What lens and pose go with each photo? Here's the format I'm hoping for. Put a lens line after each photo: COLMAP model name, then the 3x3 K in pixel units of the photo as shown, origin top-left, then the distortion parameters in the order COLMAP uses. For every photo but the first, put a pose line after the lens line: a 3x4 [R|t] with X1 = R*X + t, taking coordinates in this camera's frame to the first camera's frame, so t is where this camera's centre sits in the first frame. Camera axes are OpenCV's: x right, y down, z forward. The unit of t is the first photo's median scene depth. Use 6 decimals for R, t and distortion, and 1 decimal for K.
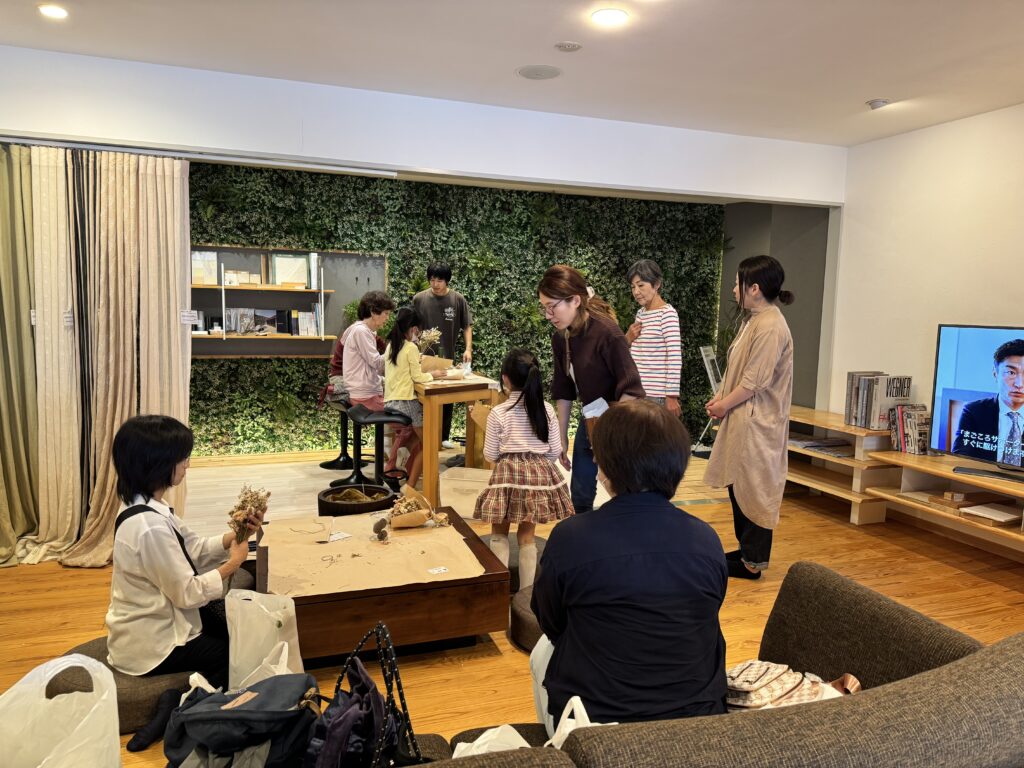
lens RADIAL K [[708.3, 0, 512.0], [0, 708.3, 384.0], [0, 0, 1]] dist [0.126055, -0.211246]
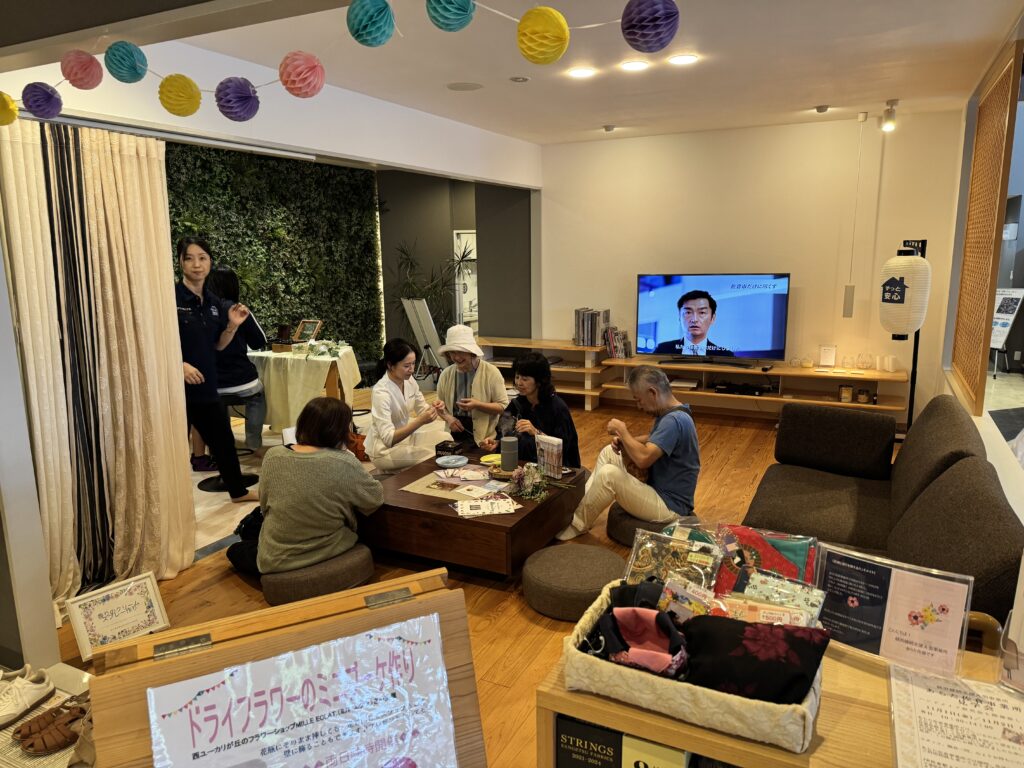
lens RADIAL K [[708.3, 0, 512.0], [0, 708.3, 384.0], [0, 0, 1]] dist [0.126055, -0.211246]
pose [[0.729522, -0.158252, 0.665397, -0.389792], [0.102888, 0.987185, 0.121980, -0.036518], [-0.676174, -0.020525, 0.736456, 0.015312]]
